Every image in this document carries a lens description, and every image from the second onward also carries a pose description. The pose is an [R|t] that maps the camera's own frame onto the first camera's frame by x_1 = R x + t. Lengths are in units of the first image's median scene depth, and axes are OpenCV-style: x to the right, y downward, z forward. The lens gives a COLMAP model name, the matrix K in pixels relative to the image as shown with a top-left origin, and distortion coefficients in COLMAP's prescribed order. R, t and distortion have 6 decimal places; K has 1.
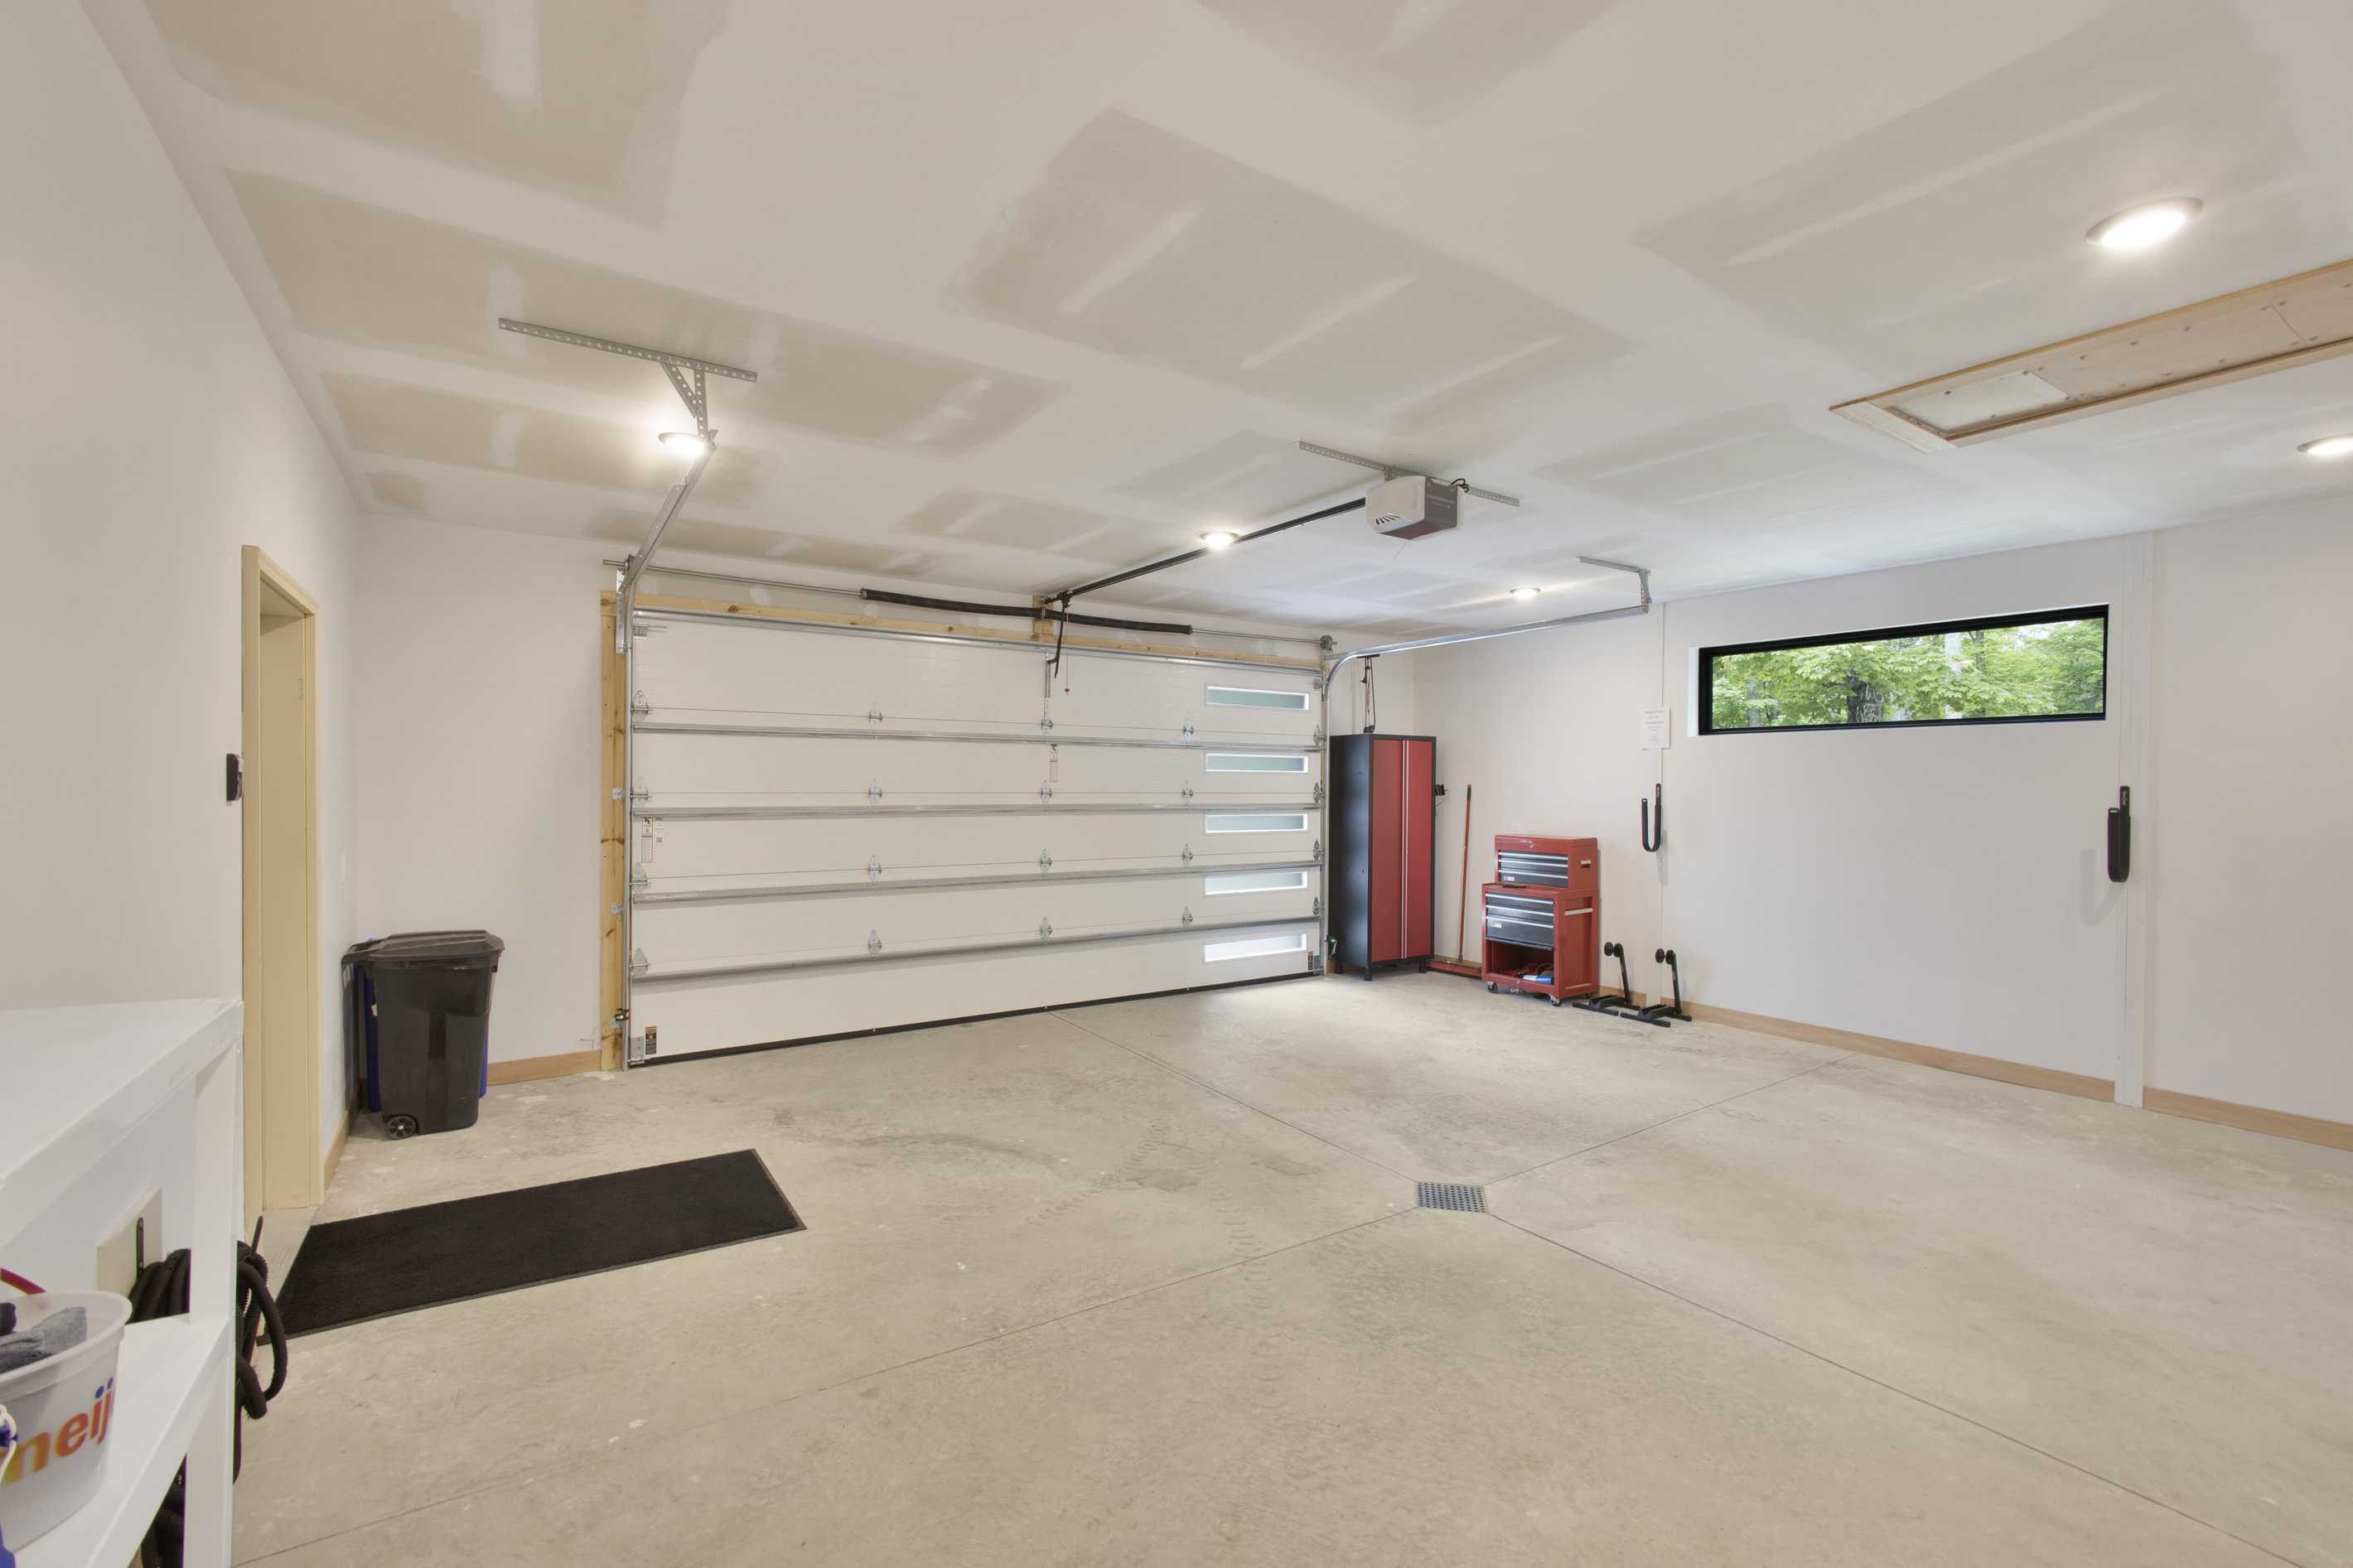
lens RADIAL K [[1033.3, 0, 1188.2], [0, 1033.3, 787.7], [0, 0, 1]] dist [-0.000827, -0.000106]
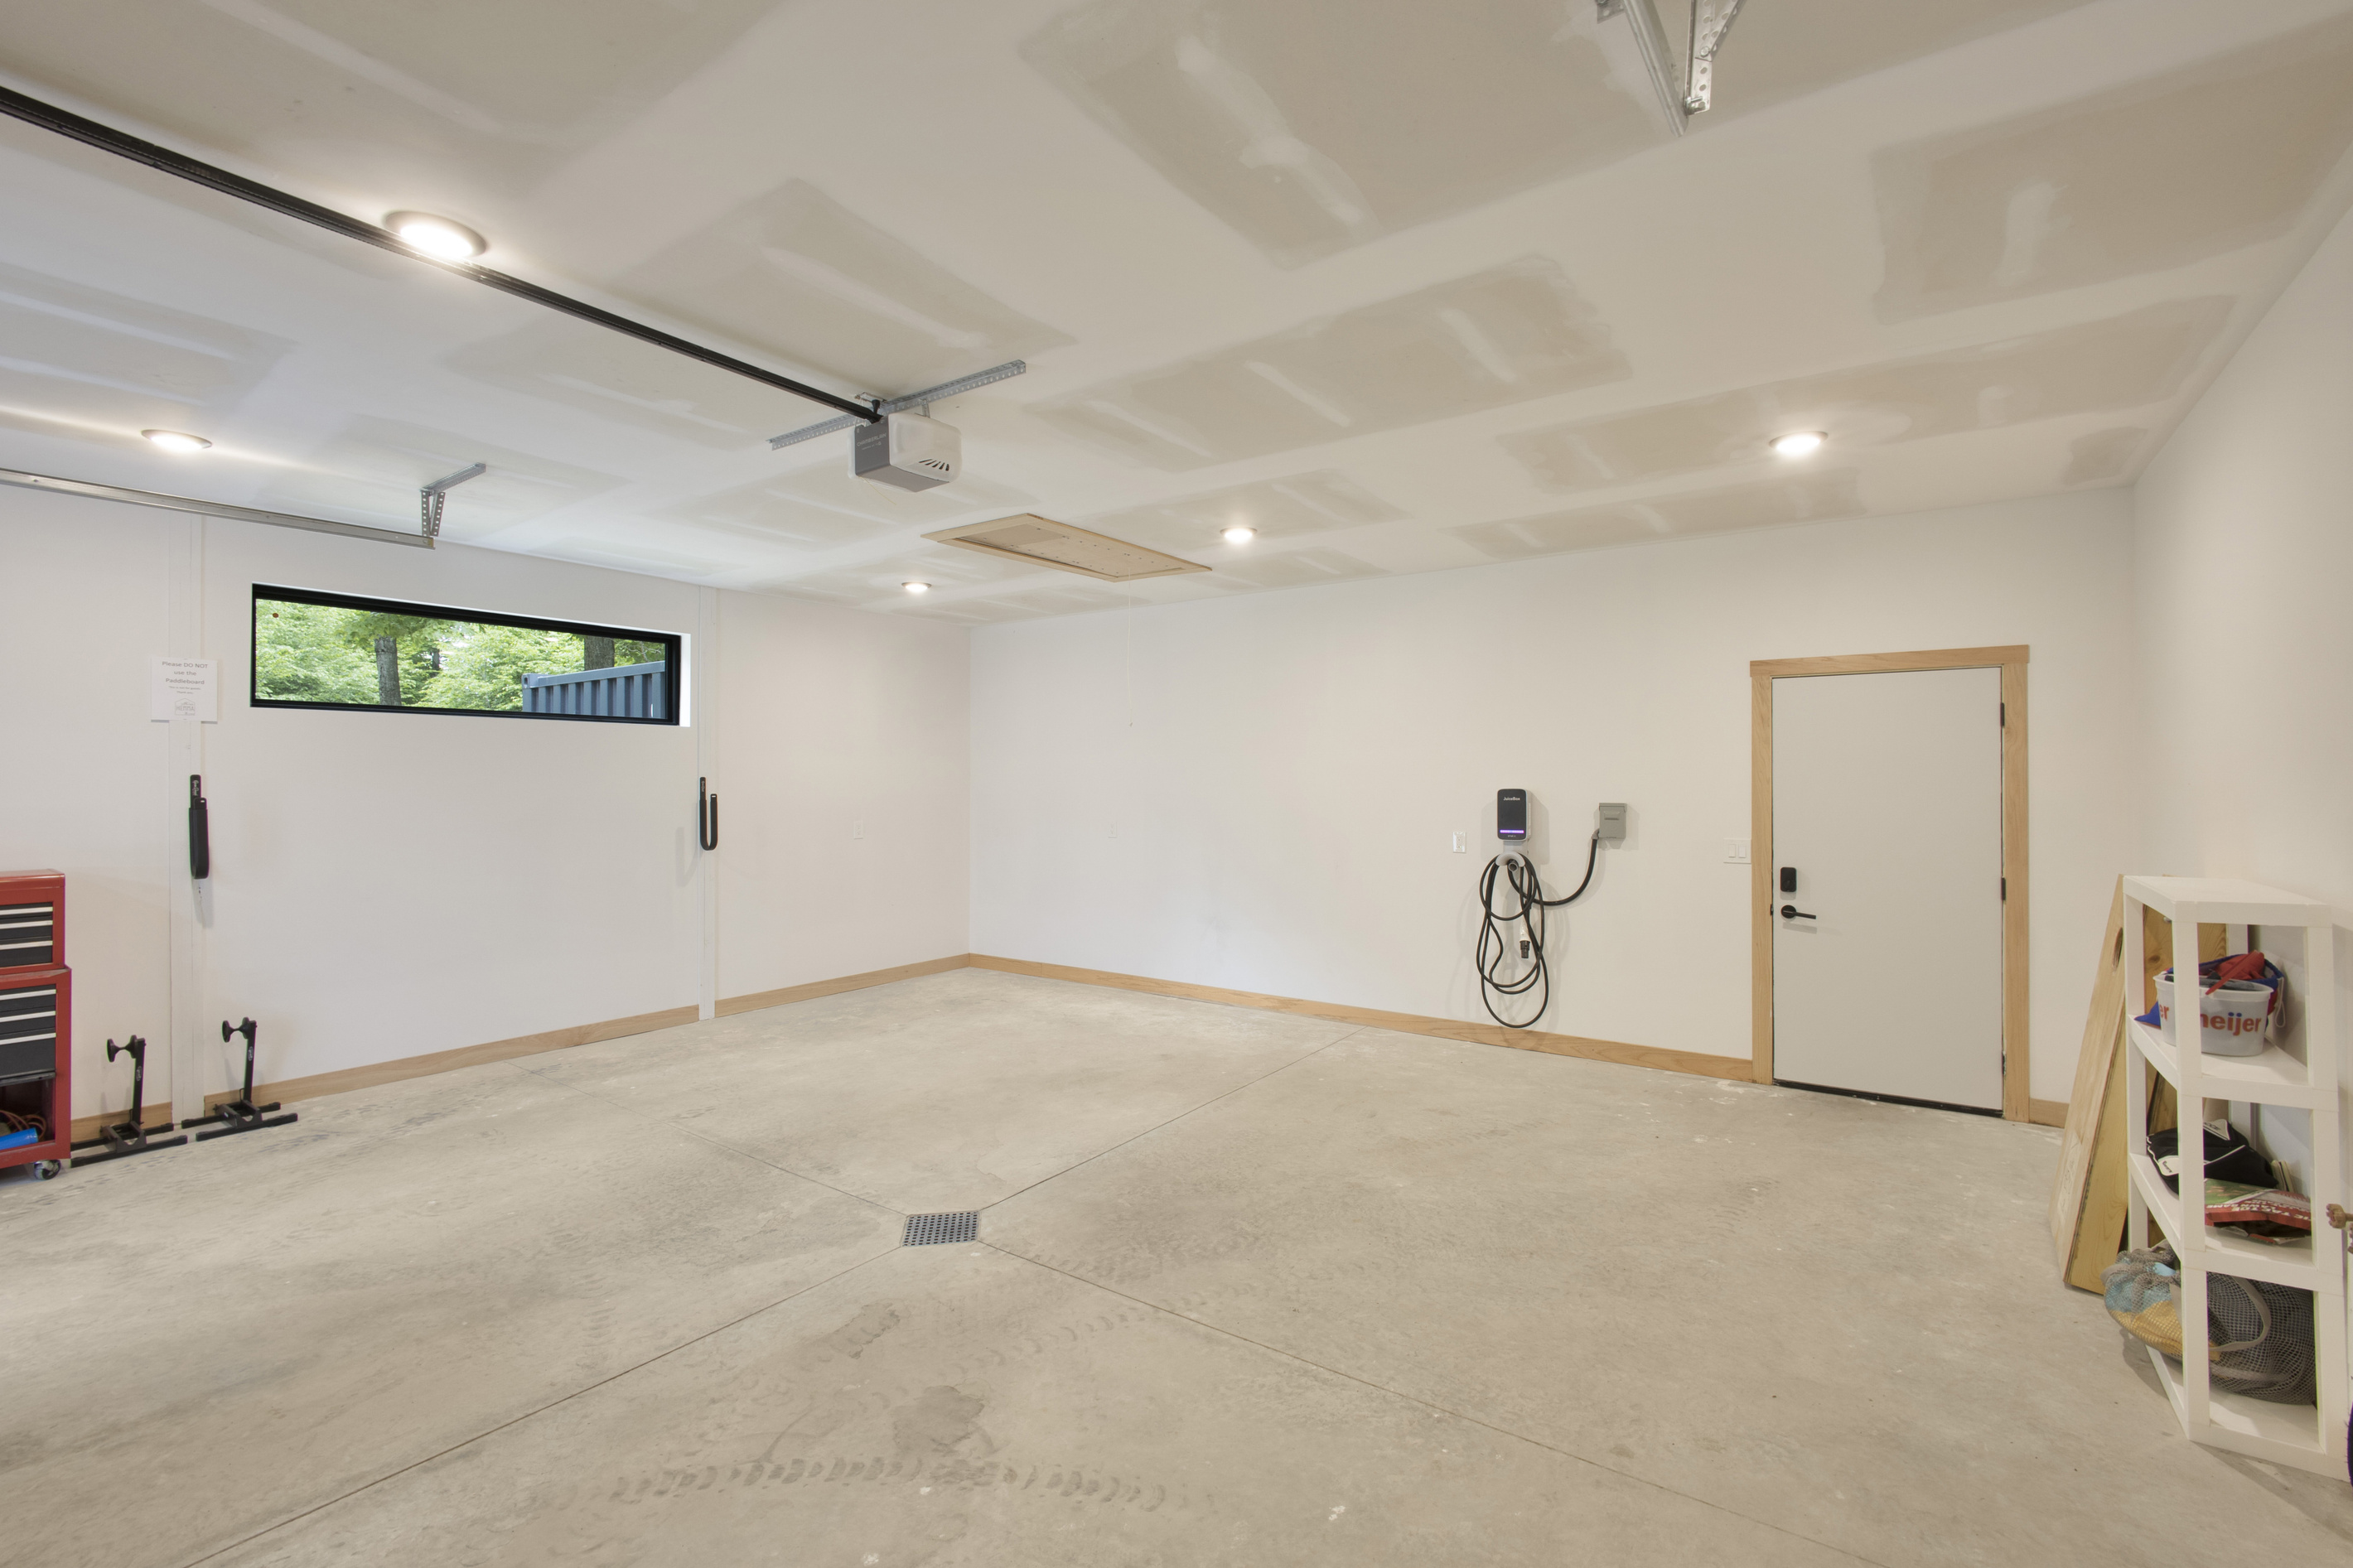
lens RADIAL K [[1033.3, 0, 1188.2], [0, 1033.3, 776.7], [0, 0, 1]] dist [-0.000827, -0.000106]
pose [[-0.369151, -0.001270, 0.929369, -0.652868], [0.000927, 0.999998, 0.001735, -0.005927], [-0.929369, 0.001502, -0.369149, 1.091016]]
